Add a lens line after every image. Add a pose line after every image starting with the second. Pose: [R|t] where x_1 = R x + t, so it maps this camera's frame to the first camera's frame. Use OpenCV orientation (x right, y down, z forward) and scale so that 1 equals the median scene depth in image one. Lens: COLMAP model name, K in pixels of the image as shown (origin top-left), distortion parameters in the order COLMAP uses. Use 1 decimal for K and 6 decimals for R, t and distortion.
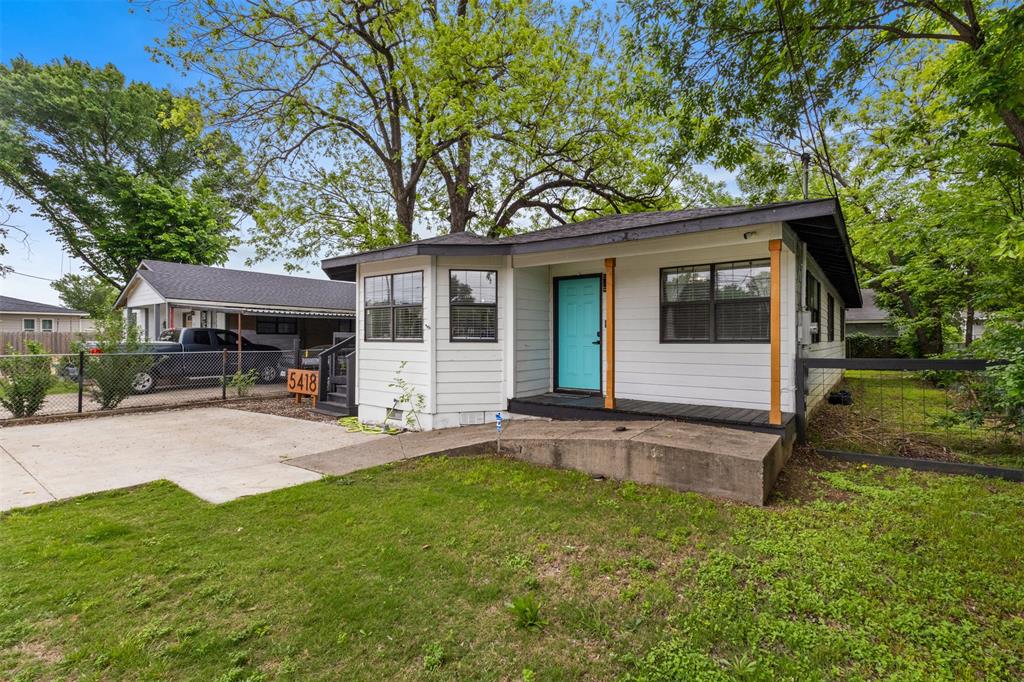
lens RADIAL K [[482.1, 0, 514.5], [0, 482.1, 335.2], [0, 0, 1]] dist [-0.003649, -0.001181]
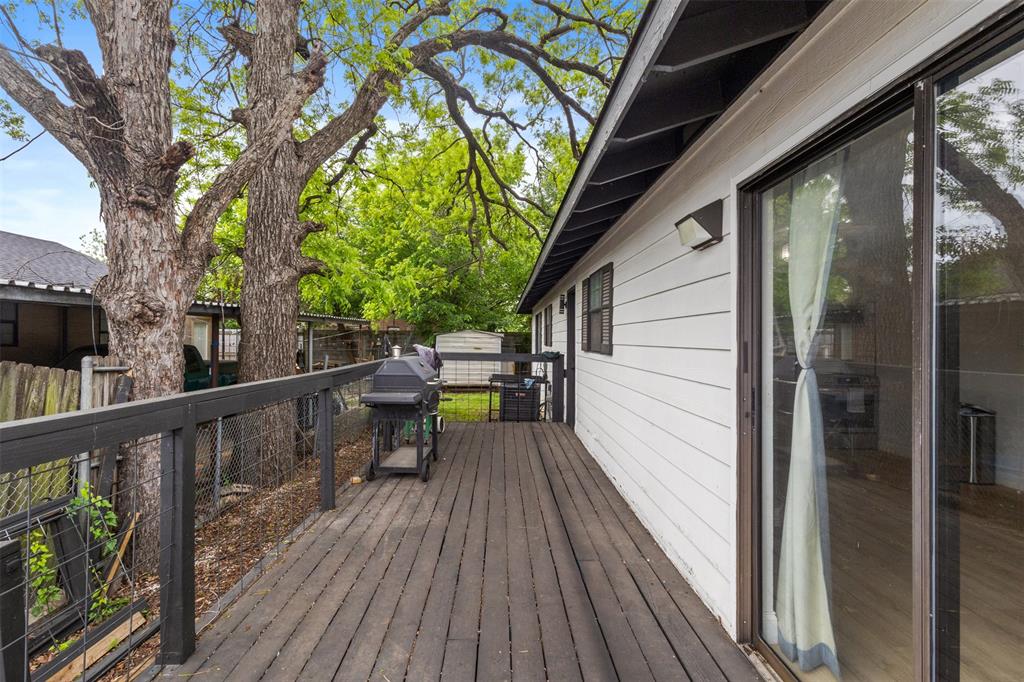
lens RADIAL K [[482.1, 0, 507.4], [0, 482.1, 343.5], [0, 0, 1]] dist [-0.003649, -0.001181]
pose [[0.786182, -0.002273, 0.617991, -0.462415], [-0.009757, 0.999823, 0.016090, -0.036976], [-0.617918, -0.018679, 0.786020, 1.423232]]
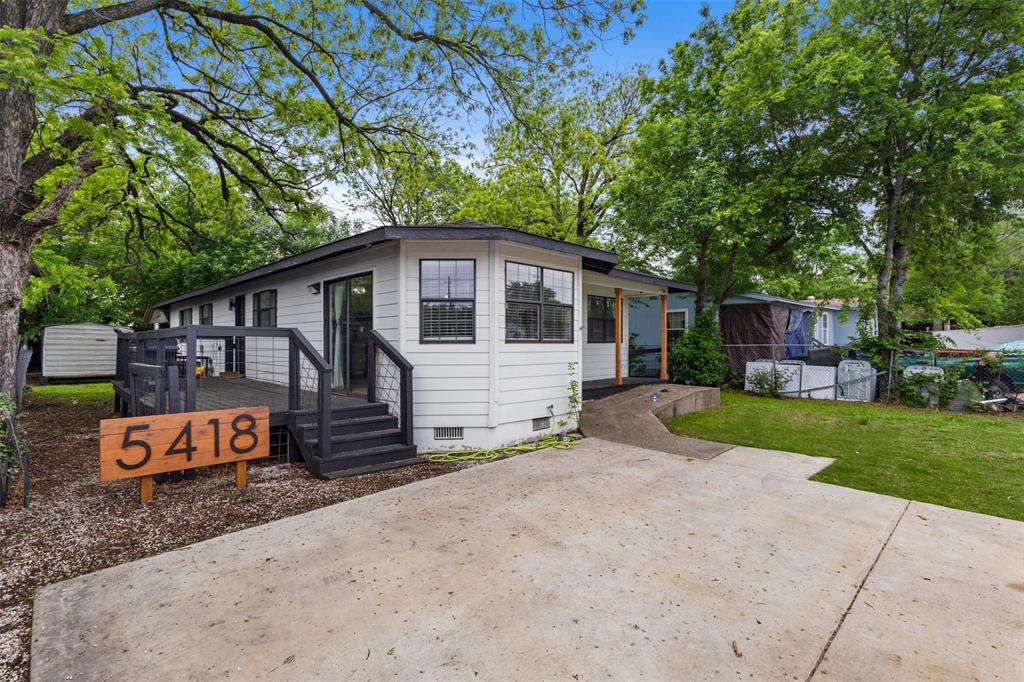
lens RADIAL K [[482.1, 0, 508.7], [0, 482.1, 344.5], [0, 0, 1]] dist [-0.003649, -0.001181]
pose [[0.139318, -0.007434, 0.990220, -1.213061], [-0.007228, 0.999938, 0.008524, 0.010086], [-0.990221, -0.008344, 0.139256, 0.991377]]
